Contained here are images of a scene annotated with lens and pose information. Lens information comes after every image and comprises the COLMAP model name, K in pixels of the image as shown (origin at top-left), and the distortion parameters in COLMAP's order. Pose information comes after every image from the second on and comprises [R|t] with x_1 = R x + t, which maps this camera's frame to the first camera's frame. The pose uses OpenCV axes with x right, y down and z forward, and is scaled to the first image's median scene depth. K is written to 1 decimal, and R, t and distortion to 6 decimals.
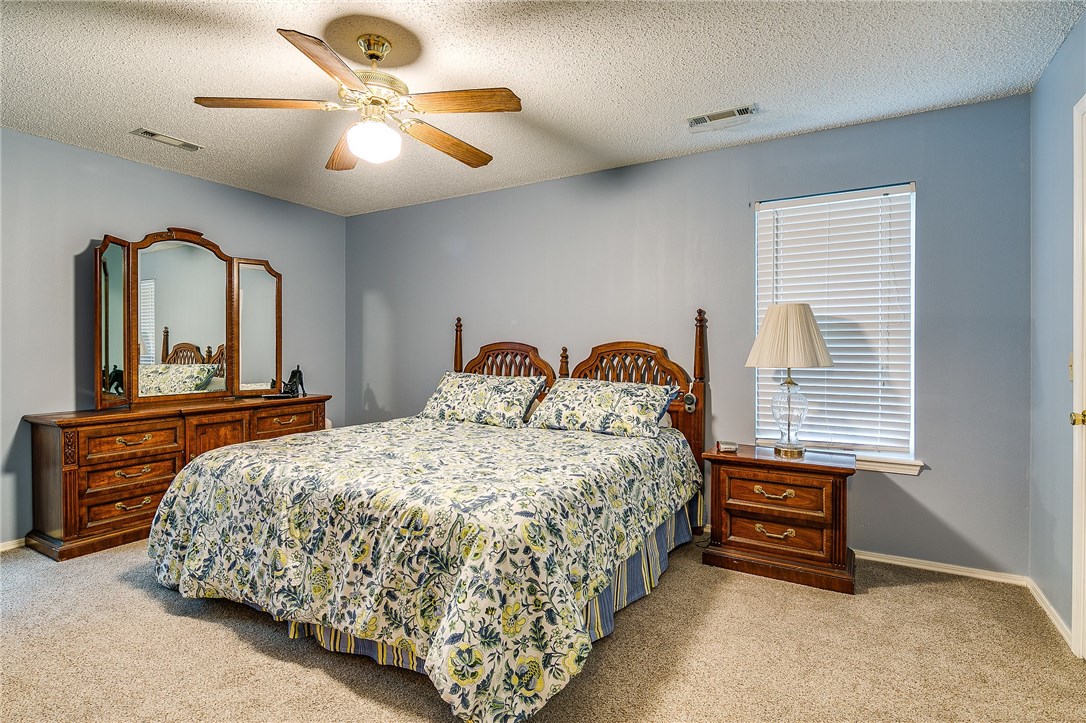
lens RADIAL K [[528.8, 0, 539.8], [0, 528.8, 356.1], [0, 0, 1]] dist [-0.001166, -0.010737]
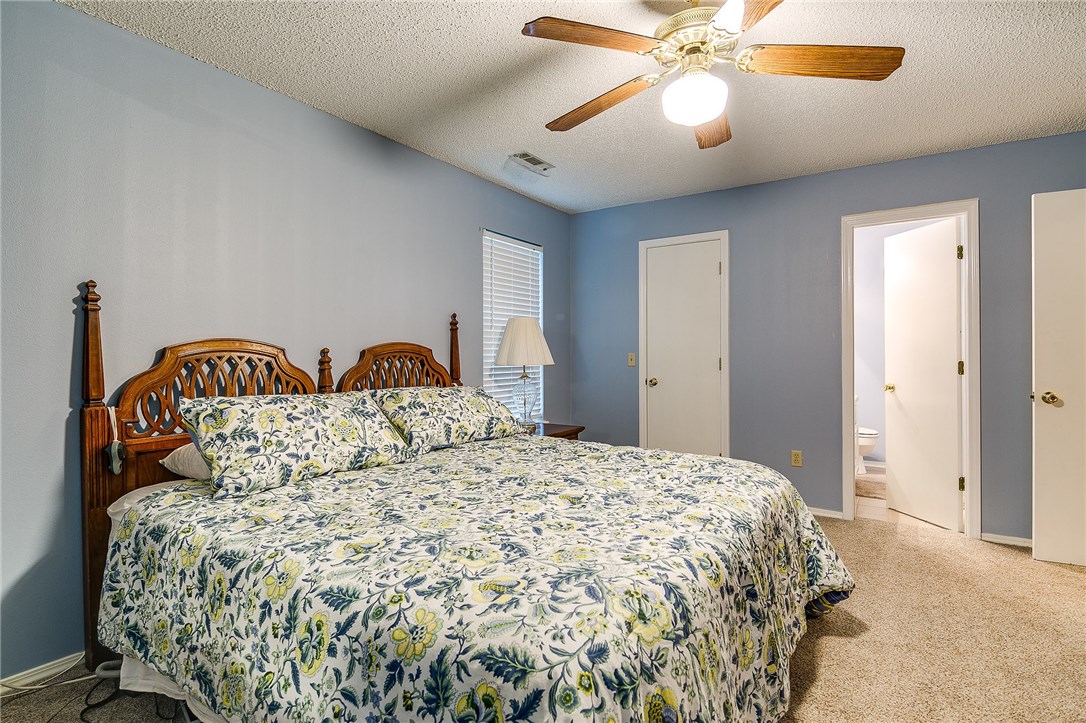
lens RADIAL K [[528.8, 0, 539.1], [0, 528.8, 356.1], [0, 0, 1]] dist [-0.001166, -0.010737]
pose [[0.080838, -0.012251, 0.996652, -0.777811], [0.011196, 0.999873, 0.011383, -0.013608], [-0.996664, 0.010239, 0.080964, 0.786430]]
